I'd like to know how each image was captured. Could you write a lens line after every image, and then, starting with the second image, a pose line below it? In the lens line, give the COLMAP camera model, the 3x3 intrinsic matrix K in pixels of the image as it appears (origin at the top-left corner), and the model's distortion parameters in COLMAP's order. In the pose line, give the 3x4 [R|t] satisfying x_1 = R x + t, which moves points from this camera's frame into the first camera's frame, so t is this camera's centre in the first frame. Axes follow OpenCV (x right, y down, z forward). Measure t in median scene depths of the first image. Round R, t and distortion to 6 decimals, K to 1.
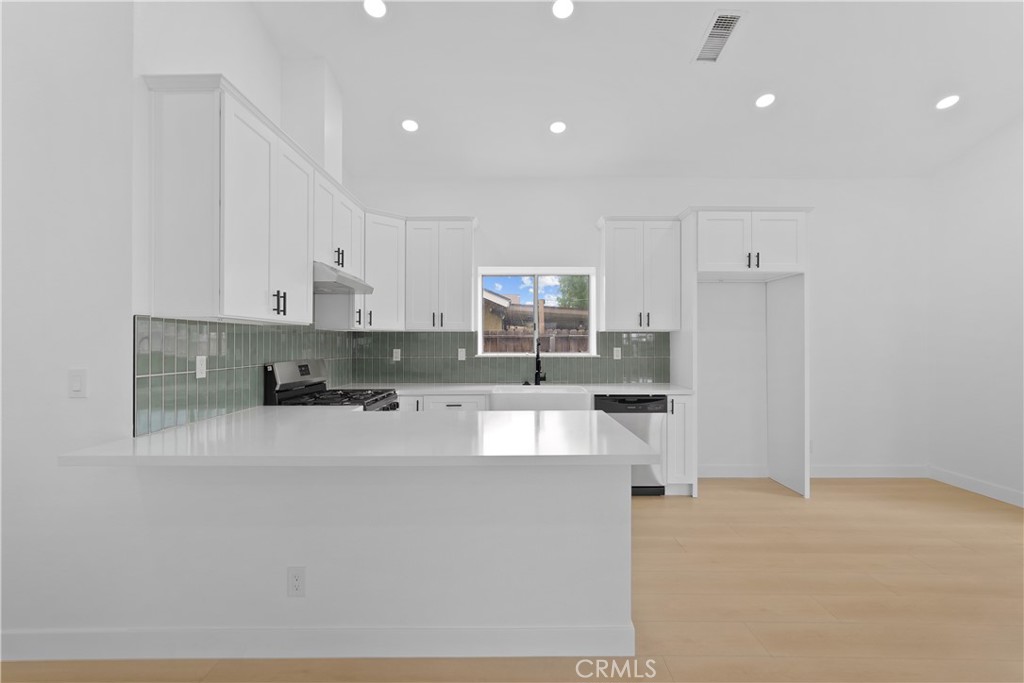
lens RADIAL K [[468.0, 0, 513.3], [0, 468.0, 339.8], [0, 0, 1]] dist [0.001428, 0.000758]
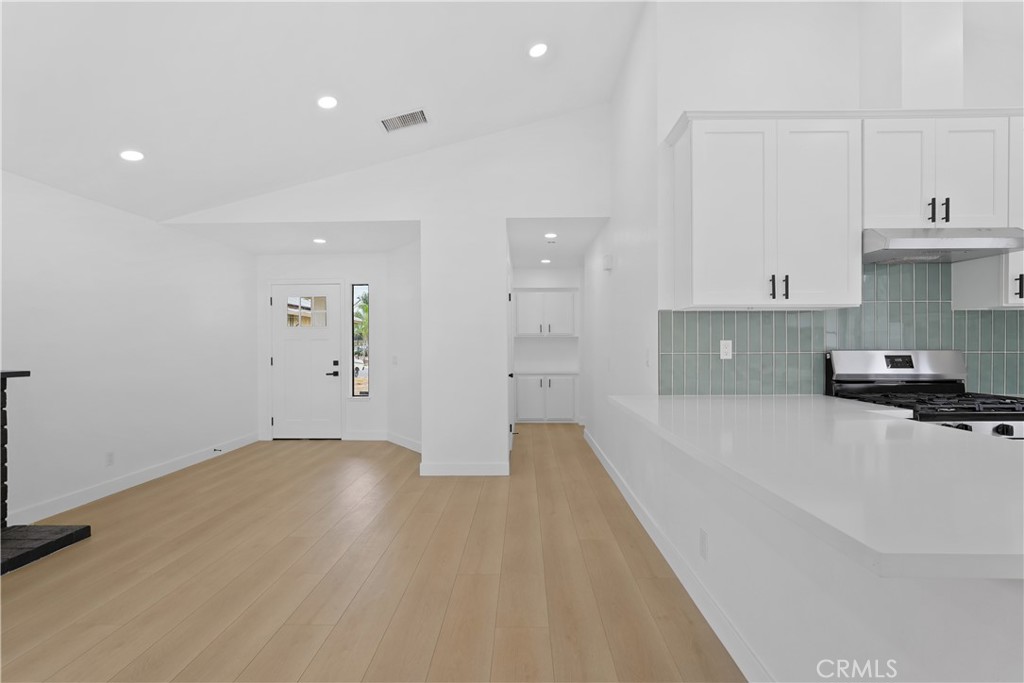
lens RADIAL K [[468.0, 0, 514.8], [0, 468.0, 341.7], [0, 0, 1]] dist [0.001428, 0.000758]
pose [[-0.009765, -0.002832, -0.999948, 0.313889], [0.012805, 0.999914, -0.002957, 0.020702], [0.999870, -0.012834, -0.009728, 0.292474]]
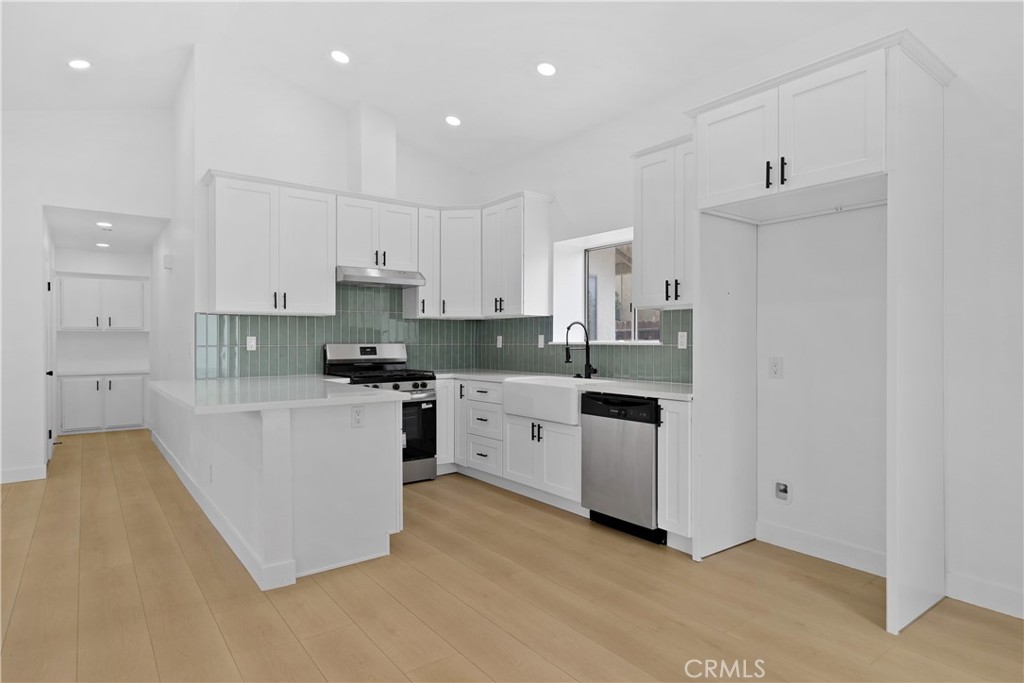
lens RADIAL K [[580.6, 0, 511.3], [0, 580.6, 341.4], [0, 0, 1]] dist [0.009009, 0.004753]
pose [[0.598013, 0.002762, -0.801481, 0.881846], [0.007578, 0.999930, 0.009100, 0.024178], [0.801450, -0.011515, 0.597951, 0.319491]]
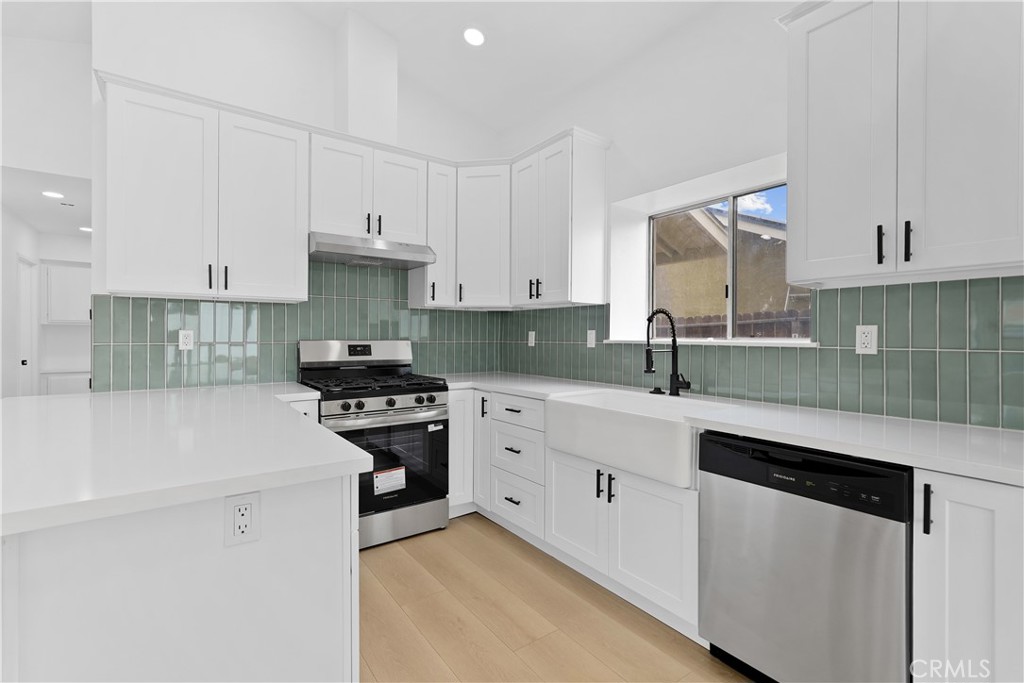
lens RADIAL K [[468.0, 0, 515.3], [0, 468.0, 333.7], [0, 0, 1]] dist [0.001428, 0.000758]
pose [[0.588064, 0.000381, -0.808815, 0.428599], [0.002703, 0.999993, 0.002436, 0.025639], [0.808810, -0.003618, 0.588059, 0.594990]]
